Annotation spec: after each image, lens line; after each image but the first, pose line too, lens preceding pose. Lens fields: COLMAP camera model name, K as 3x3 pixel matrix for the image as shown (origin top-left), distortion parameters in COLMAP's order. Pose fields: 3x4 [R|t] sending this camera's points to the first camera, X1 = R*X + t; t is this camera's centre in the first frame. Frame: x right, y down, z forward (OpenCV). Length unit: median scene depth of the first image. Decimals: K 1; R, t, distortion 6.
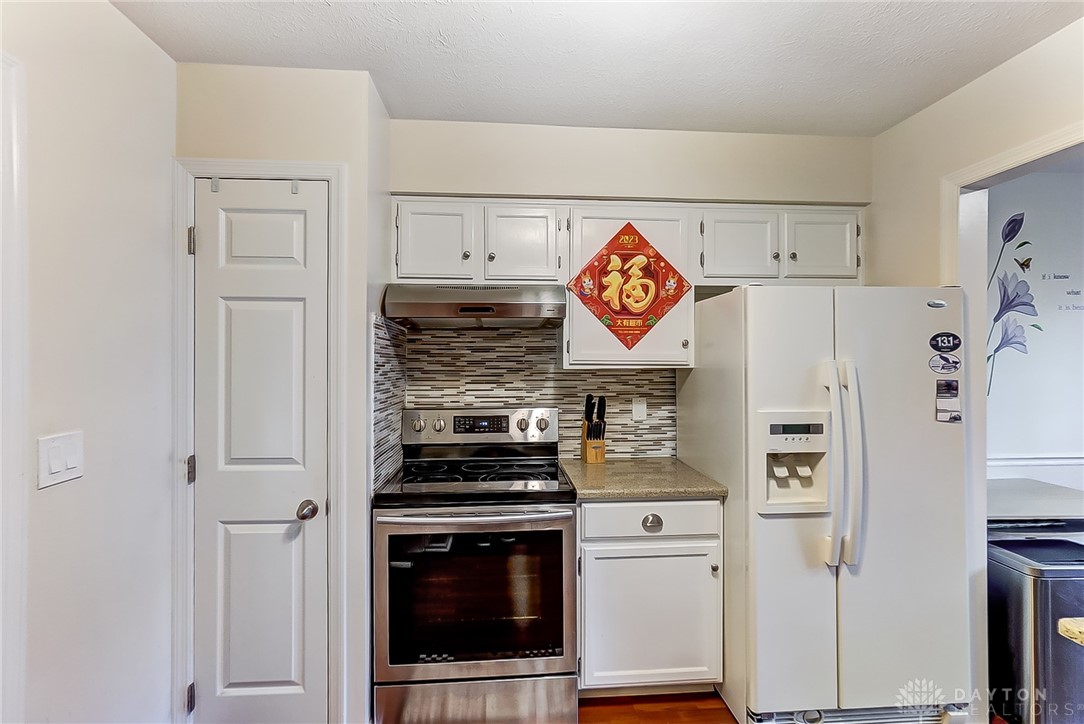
lens RADIAL K [[476.1, 0, 542.0], [0, 476.1, 362.0], [0, 0, 1]] dist [-0.002913, -0.000515]
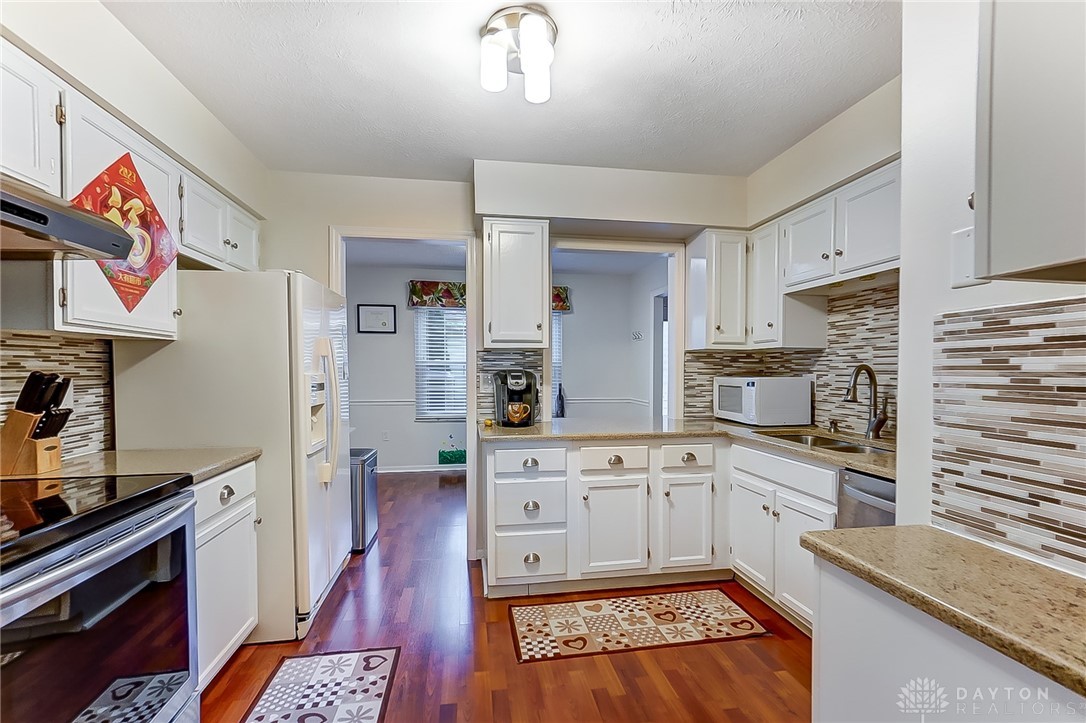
lens RADIAL K [[472.4, 0, 539.3], [0, 472.4, 376.5], [0, 0, 1]] dist [-0.000375, -0.000059]
pose [[-0.074354, -0.016479, 0.997096, -0.662996], [0.003690, 0.999852, 0.016800, 0.071207], [-0.997225, 0.004929, -0.074282, 0.371095]]
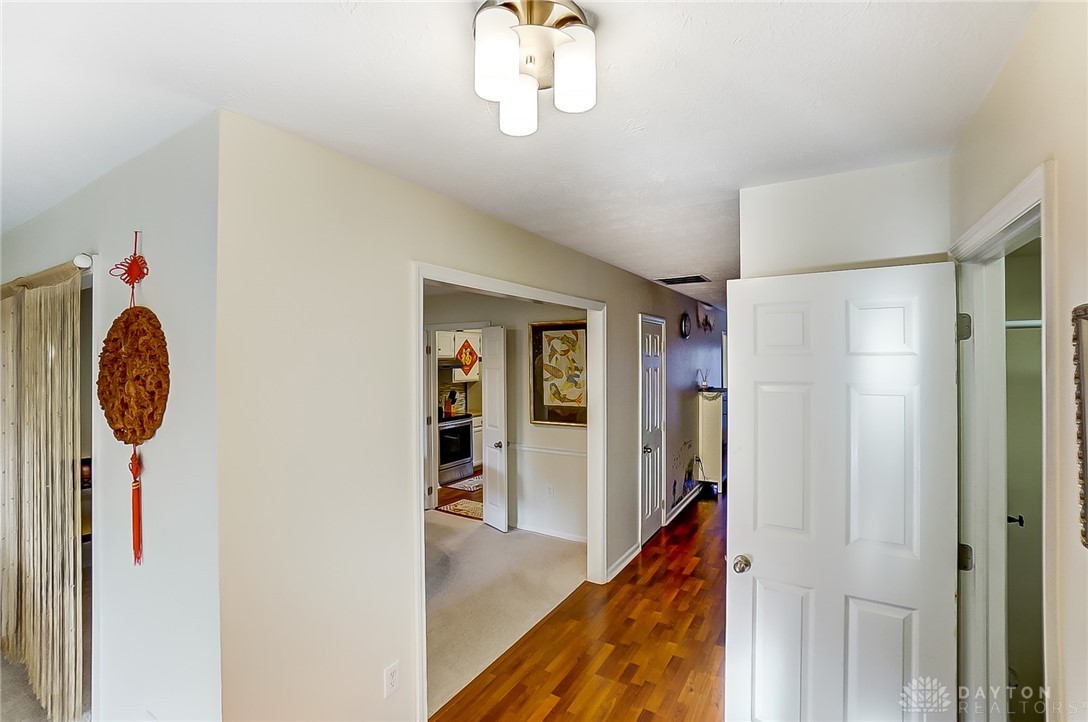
lens RADIAL K [[484.5, 0, 544.0], [0, 484.5, 361.0], [0, 0, 1]] dist [0.000103, 0.000138]
pose [[0.580511, 0.004133, 0.814242, -2.313963], [0.000580, 0.999985, -0.005490, -0.115715], [-0.814252, 0.003659, 0.580500, -1.459856]]
